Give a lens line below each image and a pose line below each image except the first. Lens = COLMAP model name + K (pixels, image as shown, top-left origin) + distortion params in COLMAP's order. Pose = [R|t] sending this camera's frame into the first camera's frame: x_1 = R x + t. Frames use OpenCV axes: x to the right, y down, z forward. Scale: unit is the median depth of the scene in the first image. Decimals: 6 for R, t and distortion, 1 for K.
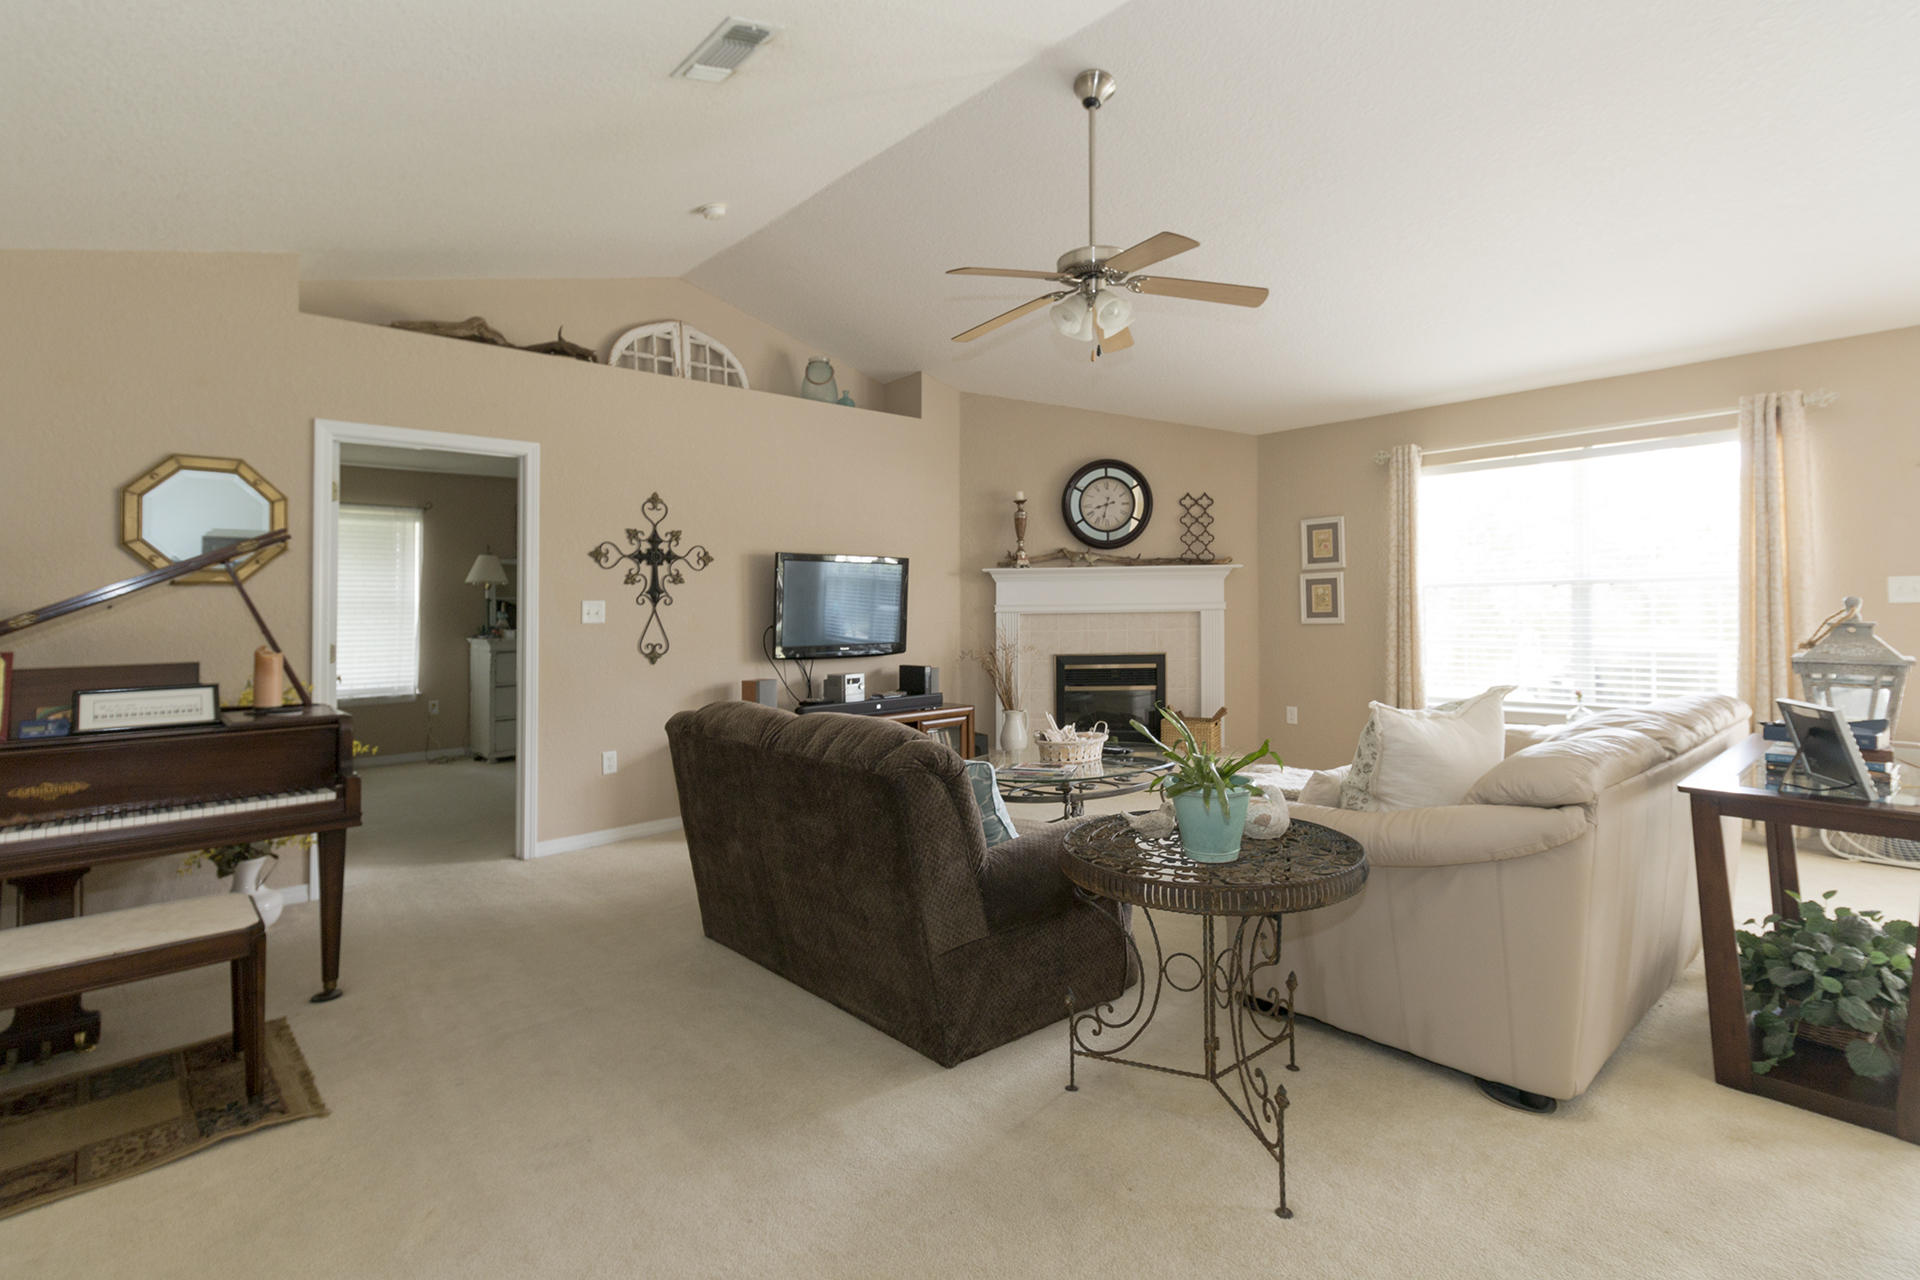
lens RADIAL K [[897.4, 0, 923.1], [0, 897.4, 535.4], [0, 0, 1]] dist [-0.001455, 0.001550]
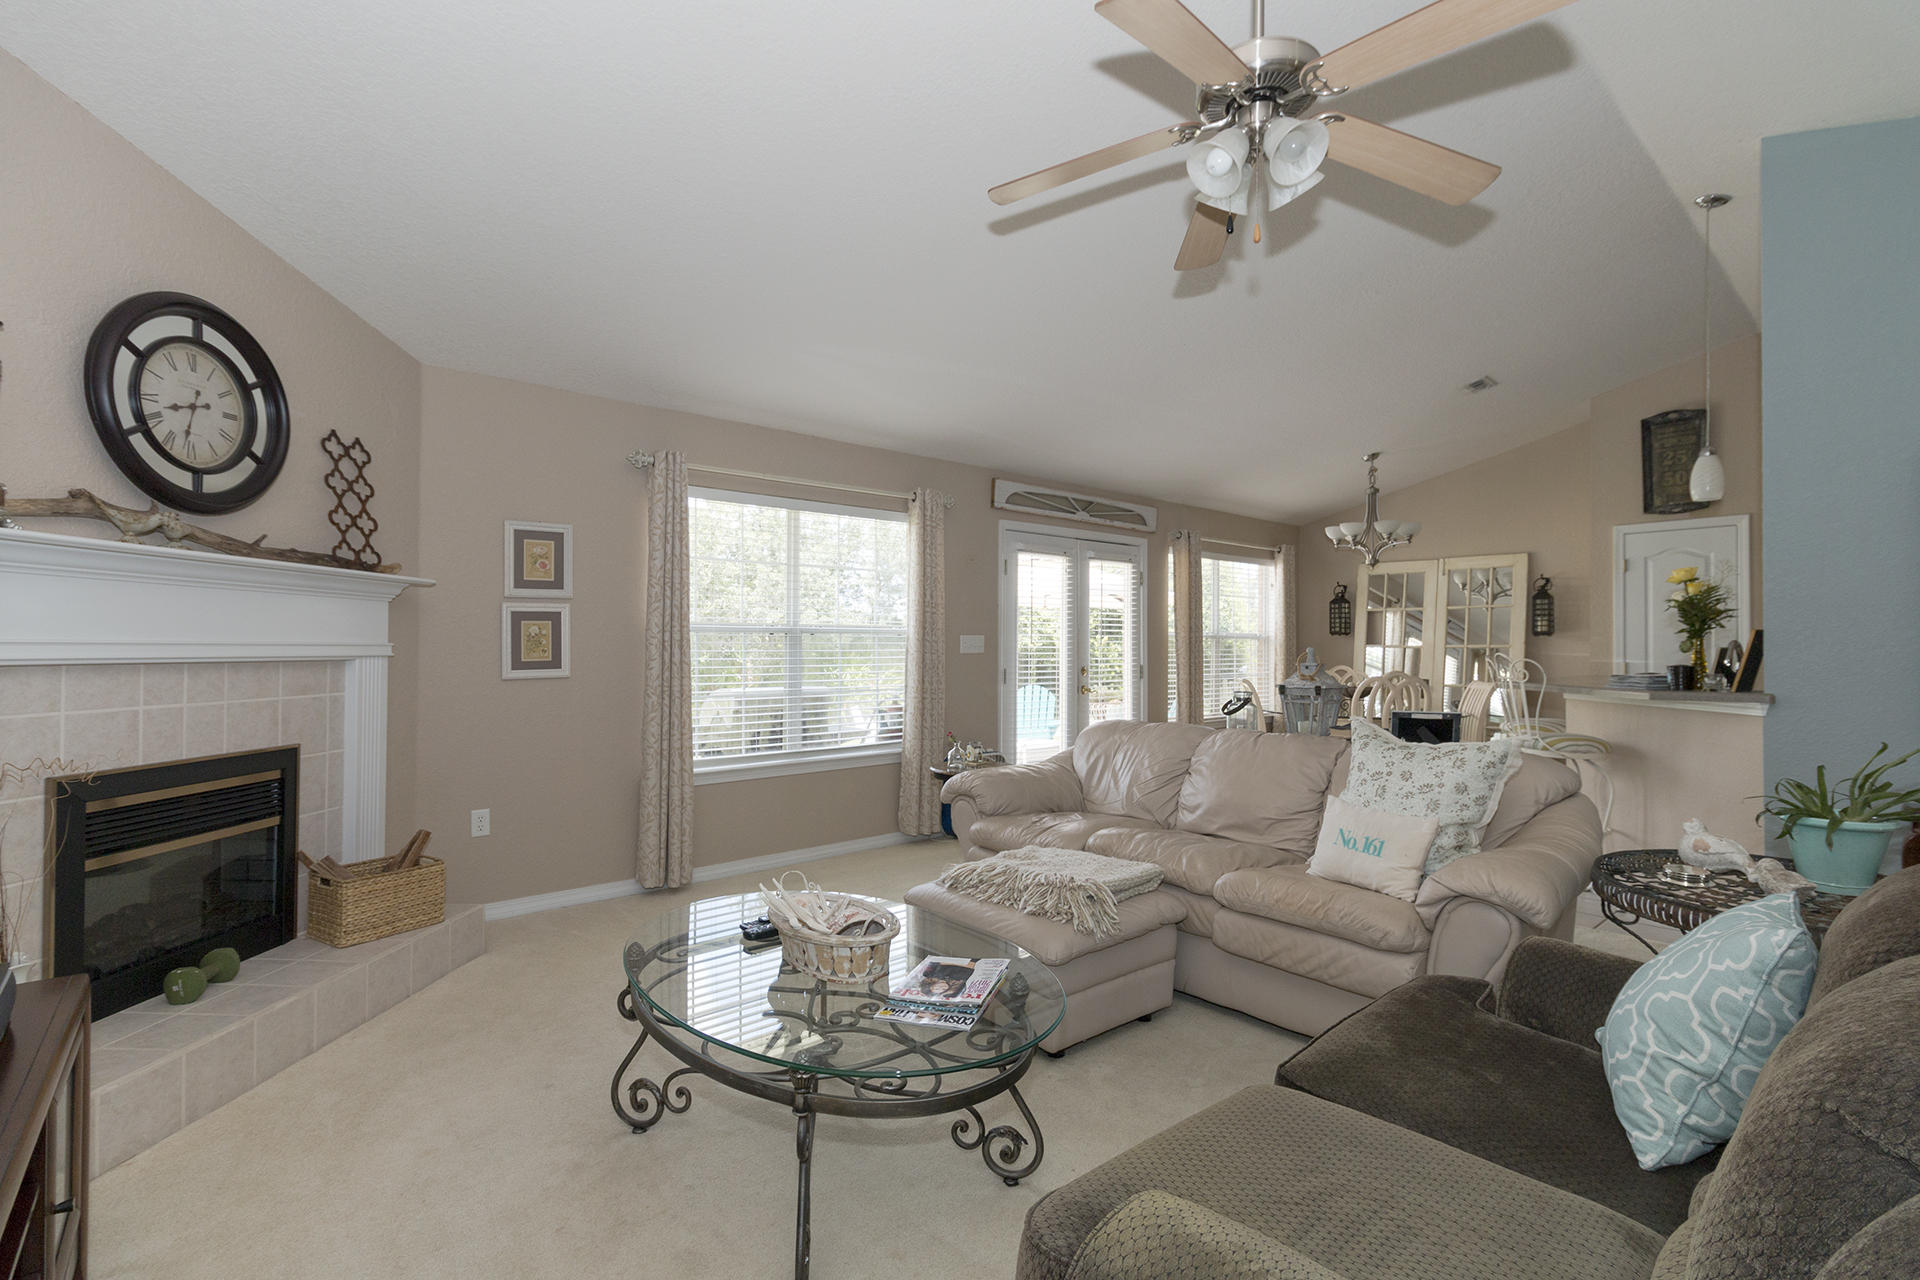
lens RADIAL K [[897.4, 0, 941.6], [0, 897.4, 646.6], [0, 0, 1]] dist [-0.001455, 0.001550]
pose [[0.000797, 0.016946, 0.999856, -0.243879], [-0.078979, 0.996734, -0.016830, 0.065203], [-0.996876, -0.078954, 0.002133, 0.733686]]
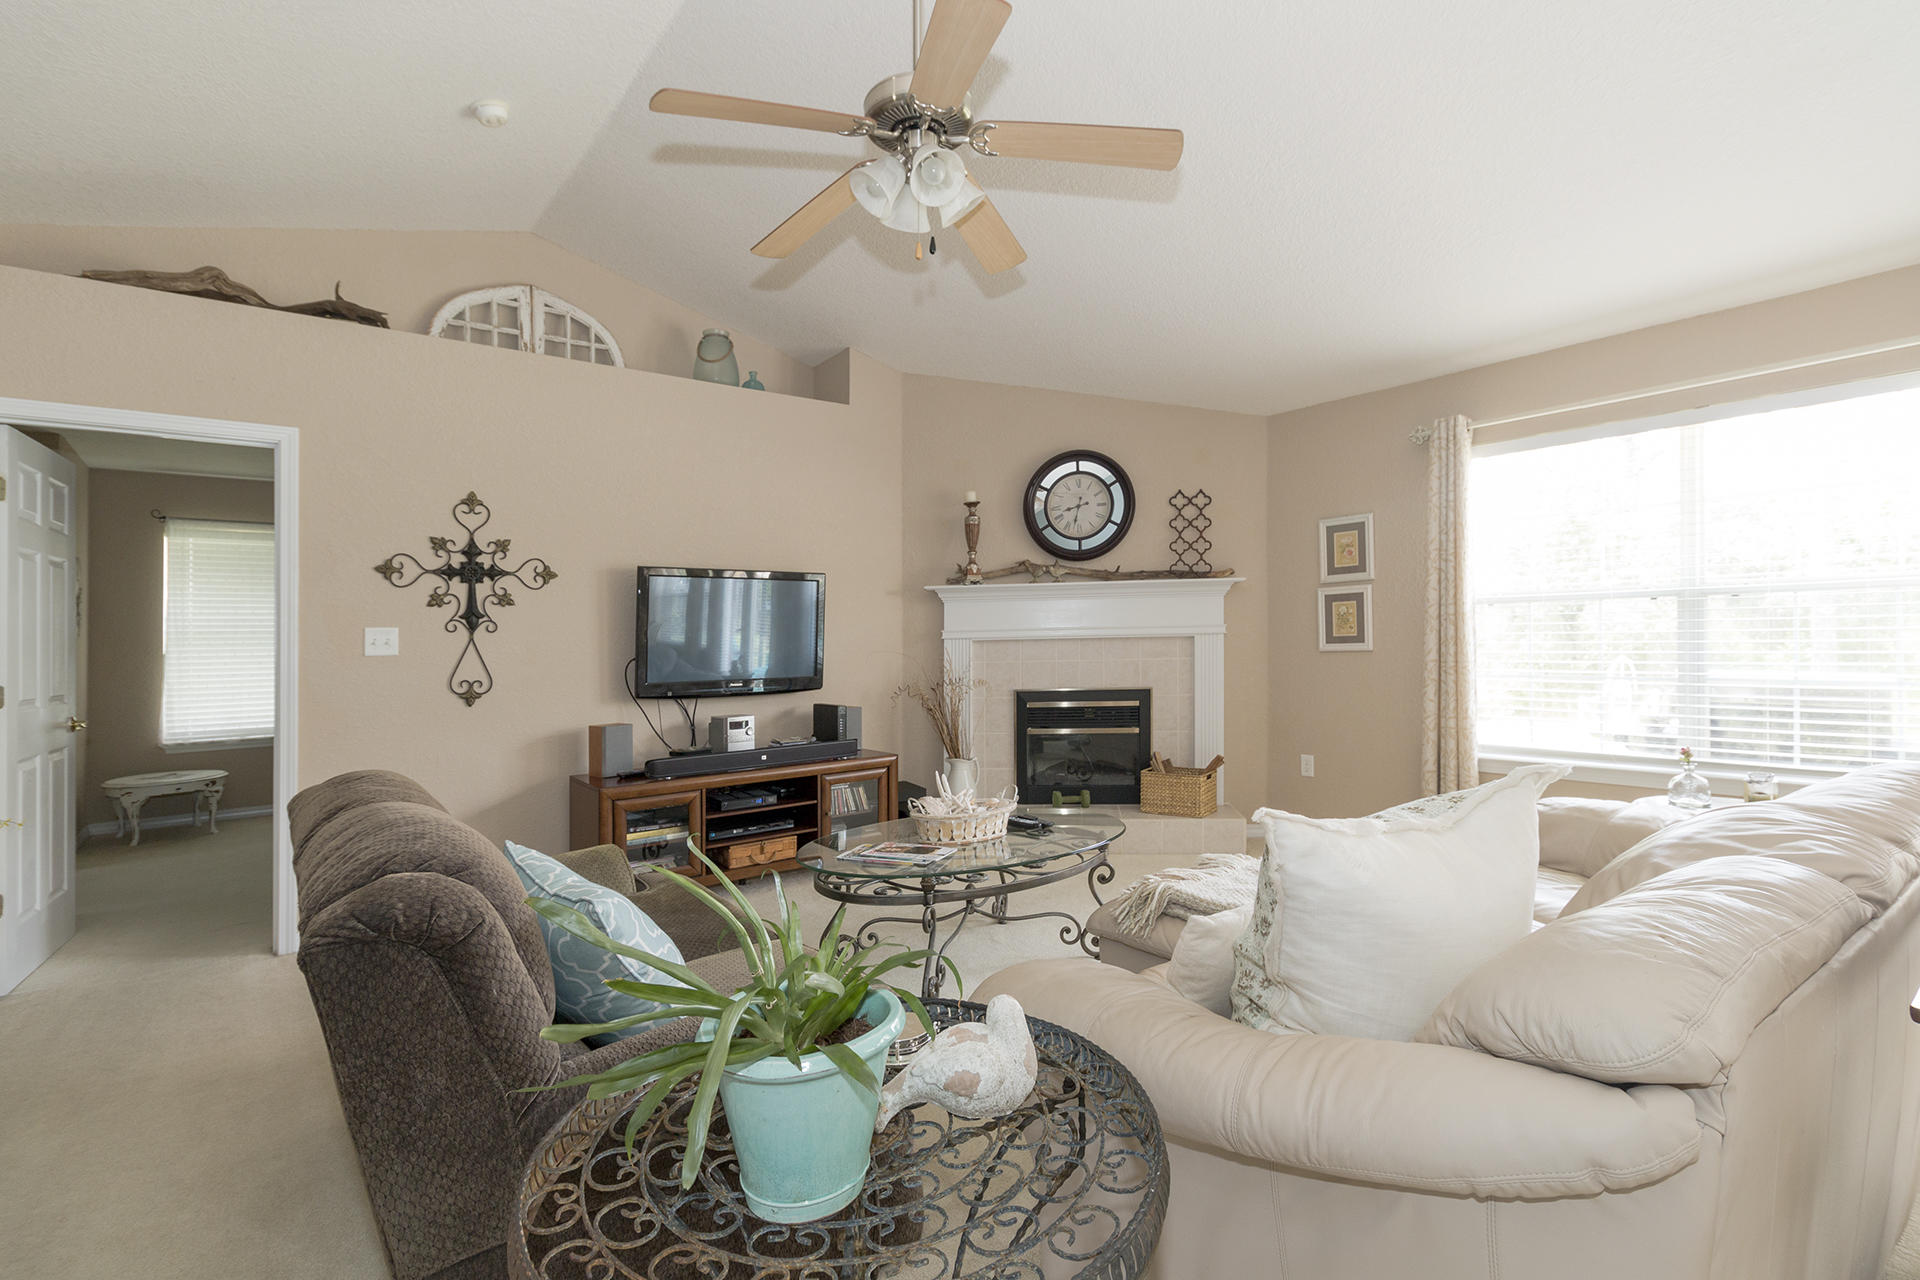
lens RADIAL K [[897.4, 0, 941.9], [0, 897.4, 583.9], [0, 0, 1]] dist [-0.001455, 0.001550]
pose [[0.997944, -0.010290, -0.063264, 0.150316], [0.011756, 0.999670, 0.022855, 0.018574], [0.063008, -0.023551, 0.997735, 0.204715]]
